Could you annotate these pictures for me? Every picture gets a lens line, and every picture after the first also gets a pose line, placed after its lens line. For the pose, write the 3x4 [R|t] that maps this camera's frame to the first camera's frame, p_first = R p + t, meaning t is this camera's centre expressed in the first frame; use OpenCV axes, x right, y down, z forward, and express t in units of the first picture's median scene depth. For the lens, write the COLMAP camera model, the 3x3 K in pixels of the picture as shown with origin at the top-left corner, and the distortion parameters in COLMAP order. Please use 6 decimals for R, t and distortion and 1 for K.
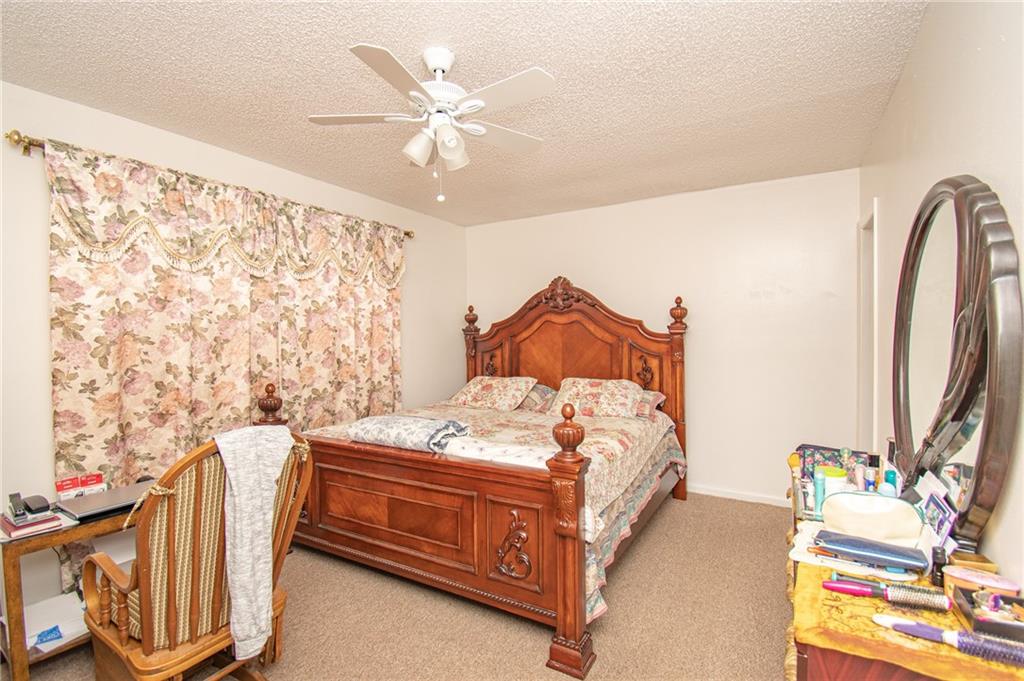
lens RADIAL K [[488.7, 0, 512.0], [0, 488.7, 340.5], [0, 0, 1]] dist [0.014484, -0.023282]
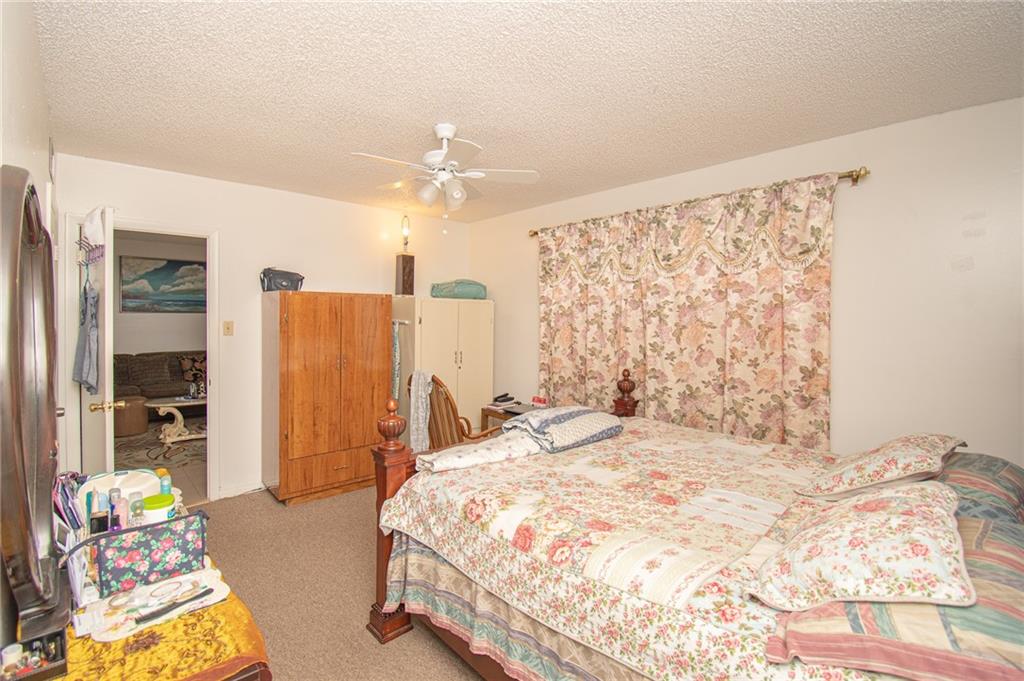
lens RADIAL K [[466.0, 0, 514.4], [0, 466.0, 321.6], [0, 0, 1]] dist [-0.019223, -0.000434]
pose [[-0.300079, 0.024913, -0.953589, 0.597655], [-0.007956, 0.999559, 0.028618, -0.053809], [0.953881, 0.016174, -0.299748, 0.948426]]
